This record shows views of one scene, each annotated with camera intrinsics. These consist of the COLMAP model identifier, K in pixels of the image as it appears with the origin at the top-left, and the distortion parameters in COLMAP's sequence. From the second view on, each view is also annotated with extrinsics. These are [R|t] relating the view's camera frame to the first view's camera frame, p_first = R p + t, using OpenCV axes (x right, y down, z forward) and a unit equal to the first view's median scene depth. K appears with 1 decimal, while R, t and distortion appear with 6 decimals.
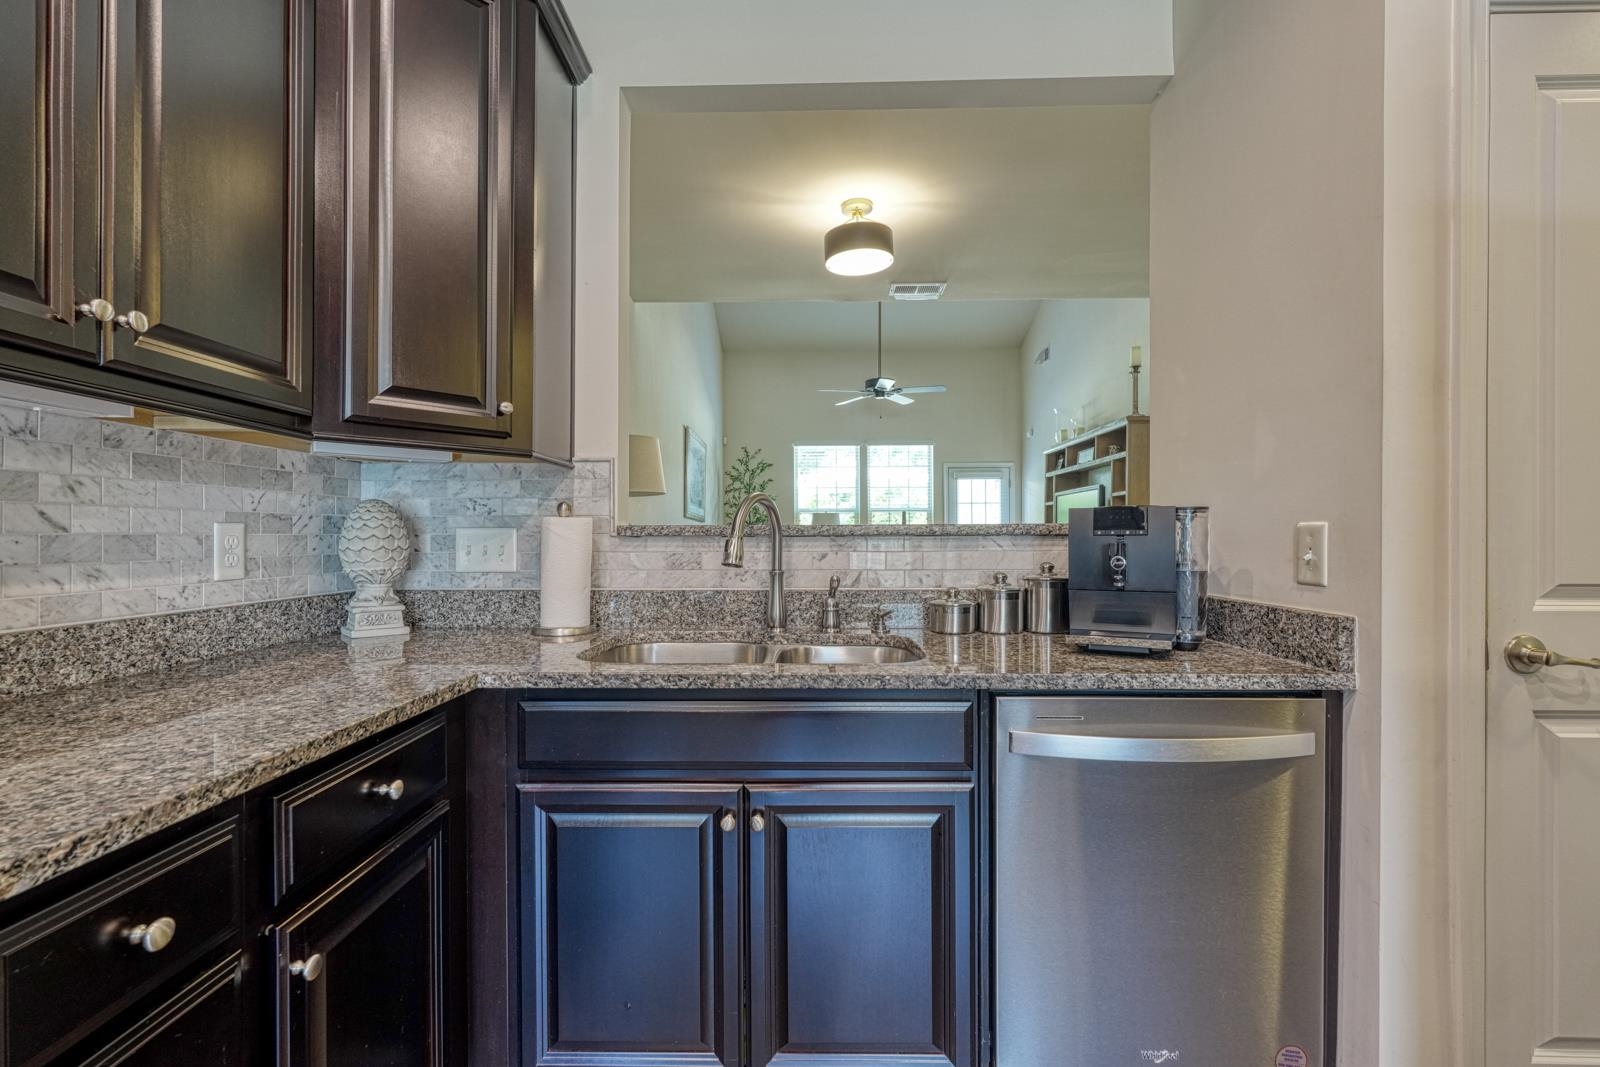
lens RADIAL K [[704.2, 0, 799.8], [0, 704.2, 534.9], [0, 0, 1]] dist [0.000911, -0.000092]
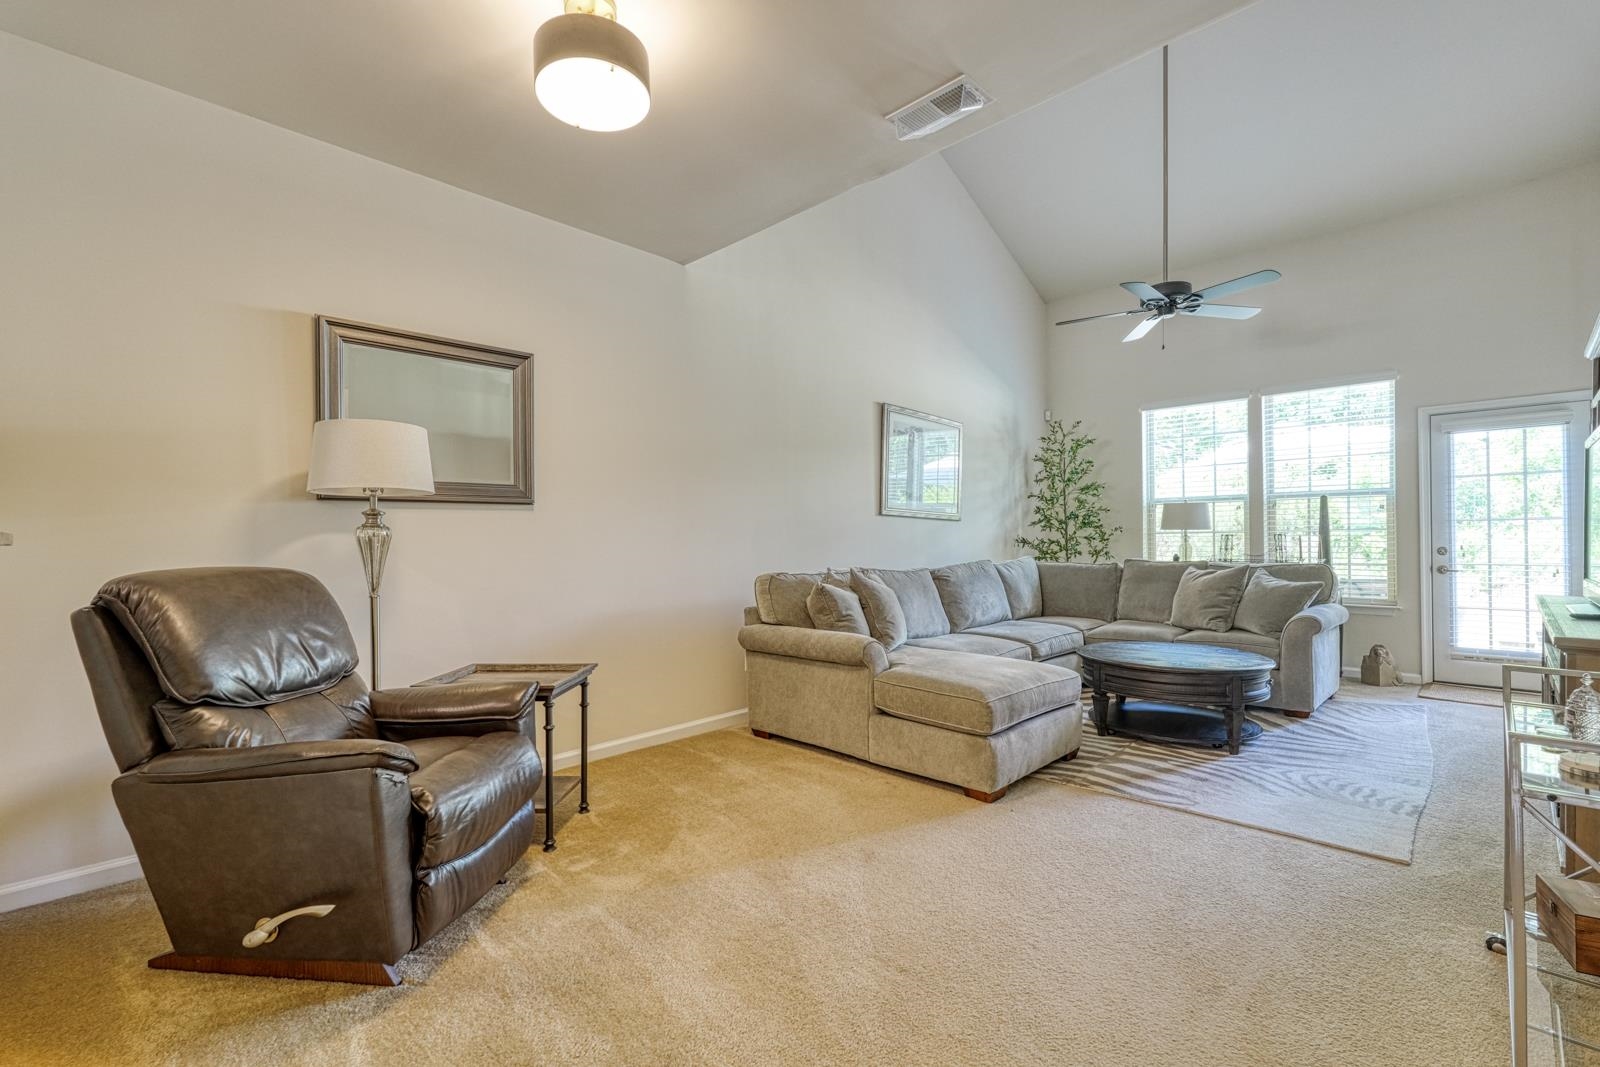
lens RADIAL K [[704.2, 0, 797.7], [0, 704.2, 534.1], [0, 0, 1]] dist [0.000911, -0.000092]
pose [[0.728600, -0.007026, -0.684903, 0.290881], [0.005411, 0.999975, -0.004502, 0.000160], [0.684918, -0.000425, 0.728620, 0.304140]]
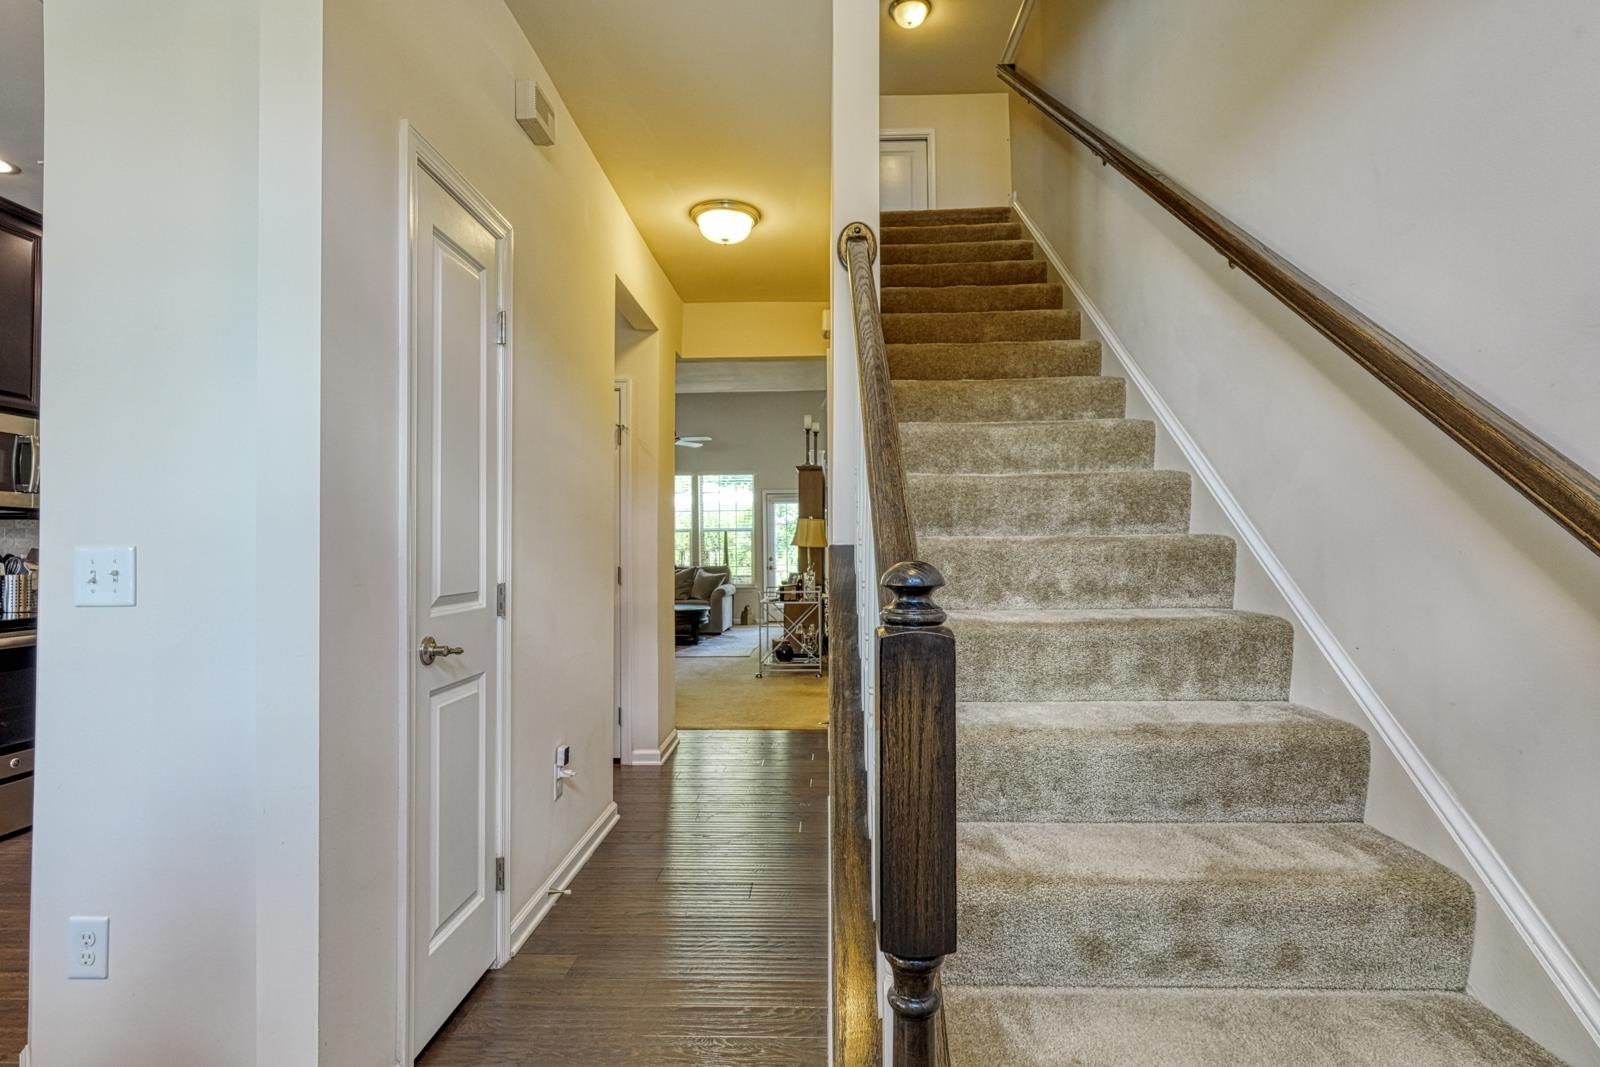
lens RADIAL K [[800.7, 0, 797.8], [0, 800.7, 537.9], [0, 0, 1]] dist [0.002386, 0.000701]
pose [[0.999874, -0.008167, -0.013639, 0.357498], [0.007894, 0.999769, -0.019968, 0.006539], [0.013799, 0.019858, 0.999708, -0.418844]]
